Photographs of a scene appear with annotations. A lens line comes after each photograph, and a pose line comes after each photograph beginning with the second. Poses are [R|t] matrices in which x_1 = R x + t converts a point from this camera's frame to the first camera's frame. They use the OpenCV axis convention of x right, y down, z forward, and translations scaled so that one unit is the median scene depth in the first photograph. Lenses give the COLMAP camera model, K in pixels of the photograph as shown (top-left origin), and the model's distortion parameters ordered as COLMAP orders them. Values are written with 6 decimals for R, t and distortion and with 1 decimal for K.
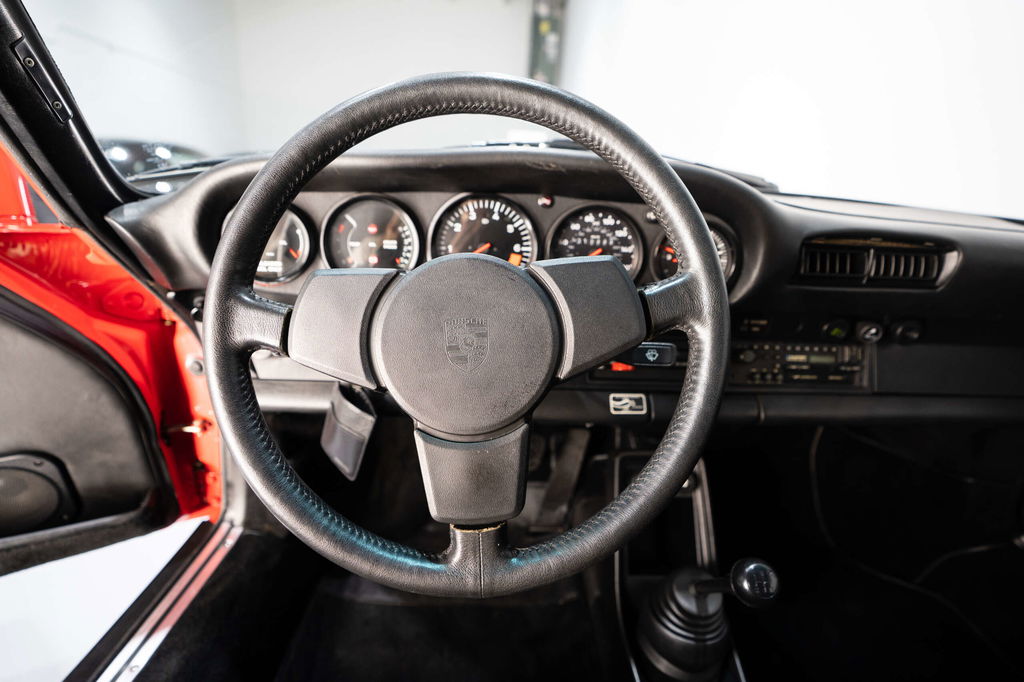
lens RADIAL K [[470.9, 0, 508.9], [0, 470.9, 340.6], [0, 0, 1]] dist [-0.044414, 0.000242]
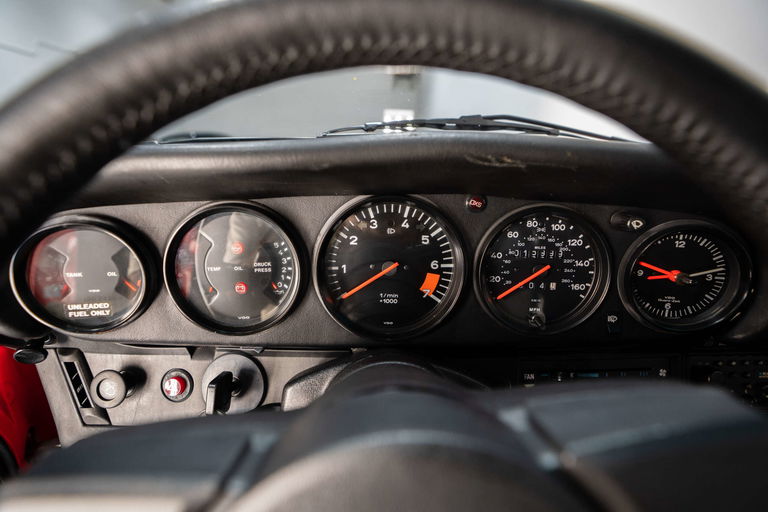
lens RADIAL K [[353.2, 0, 385.9], [0, 353.2, 258.0], [0, 0, 1]] dist [-0.044414, 0.000242]
pose [[0.999545, -0.030174, 0.000225, -0.059993], [0.030168, 0.999121, -0.029098, -0.196817], [0.000653, 0.029091, 0.999577, 0.449906]]
